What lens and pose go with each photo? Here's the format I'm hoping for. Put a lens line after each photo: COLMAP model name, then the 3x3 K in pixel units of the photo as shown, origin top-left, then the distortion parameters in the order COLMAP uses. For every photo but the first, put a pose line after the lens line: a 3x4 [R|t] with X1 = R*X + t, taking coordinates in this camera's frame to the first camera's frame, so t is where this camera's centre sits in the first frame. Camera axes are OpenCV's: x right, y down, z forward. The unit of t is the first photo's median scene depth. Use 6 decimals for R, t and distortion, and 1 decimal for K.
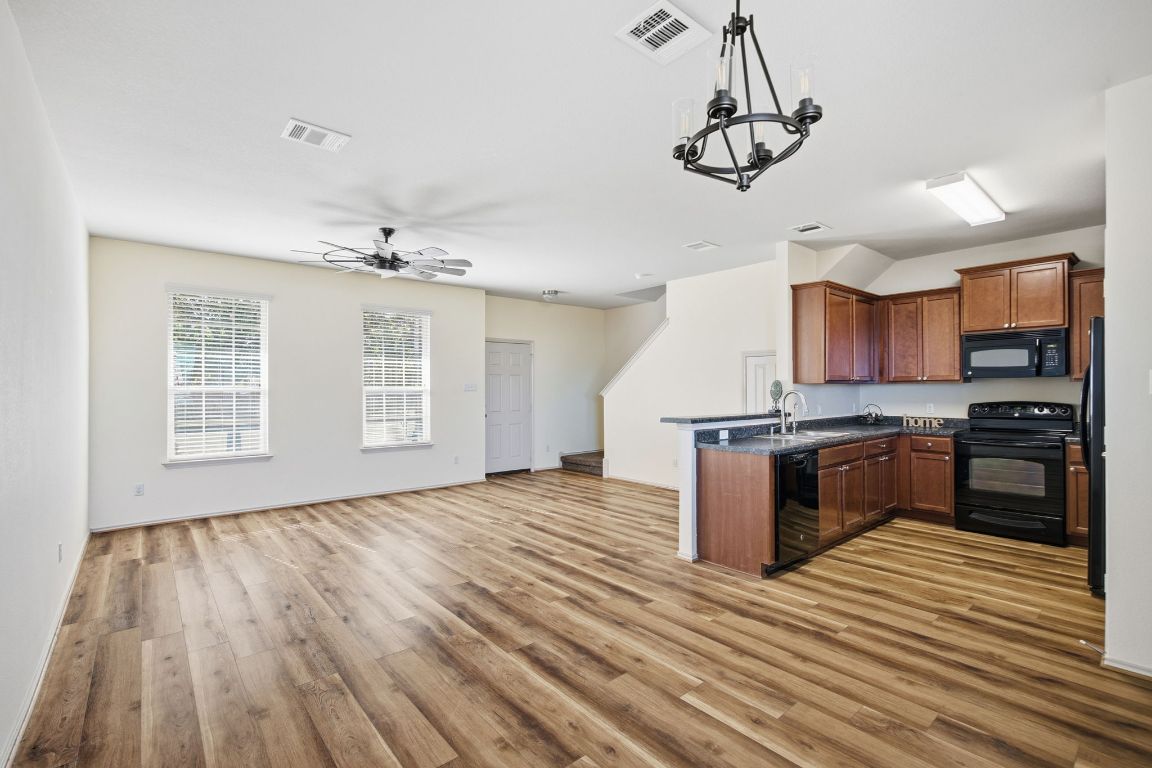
lens RADIAL K [[518.4, 0, 582.5], [0, 518.4, 387.0], [0, 0, 1]] dist [-0.003419, 0.000412]
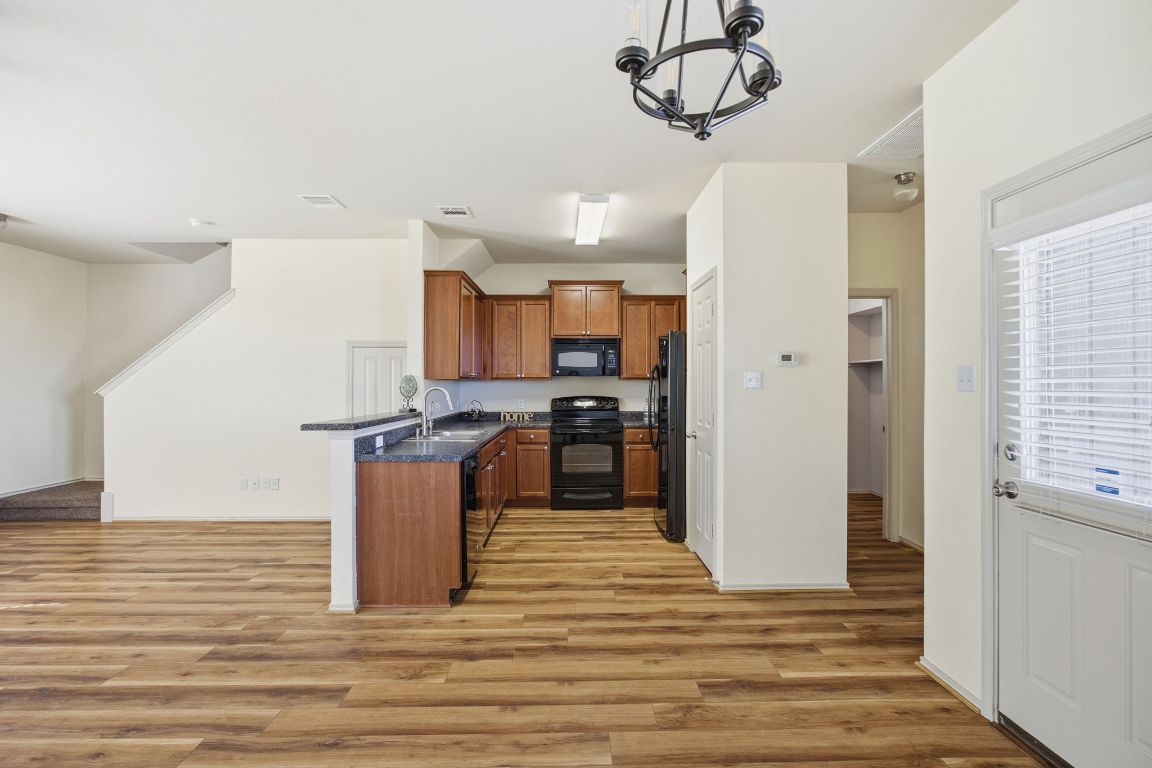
lens RADIAL K [[538.5, 0, 580.6], [0, 538.5, 384.7], [0, 0, 1]] dist [-0.029566, 0.012583]
pose [[0.633180, 0.004377, 0.773992, -0.162097], [-0.005147, 0.999986, -0.001445, 0.003345], [-0.773988, -0.003069, 0.633193, 0.222232]]
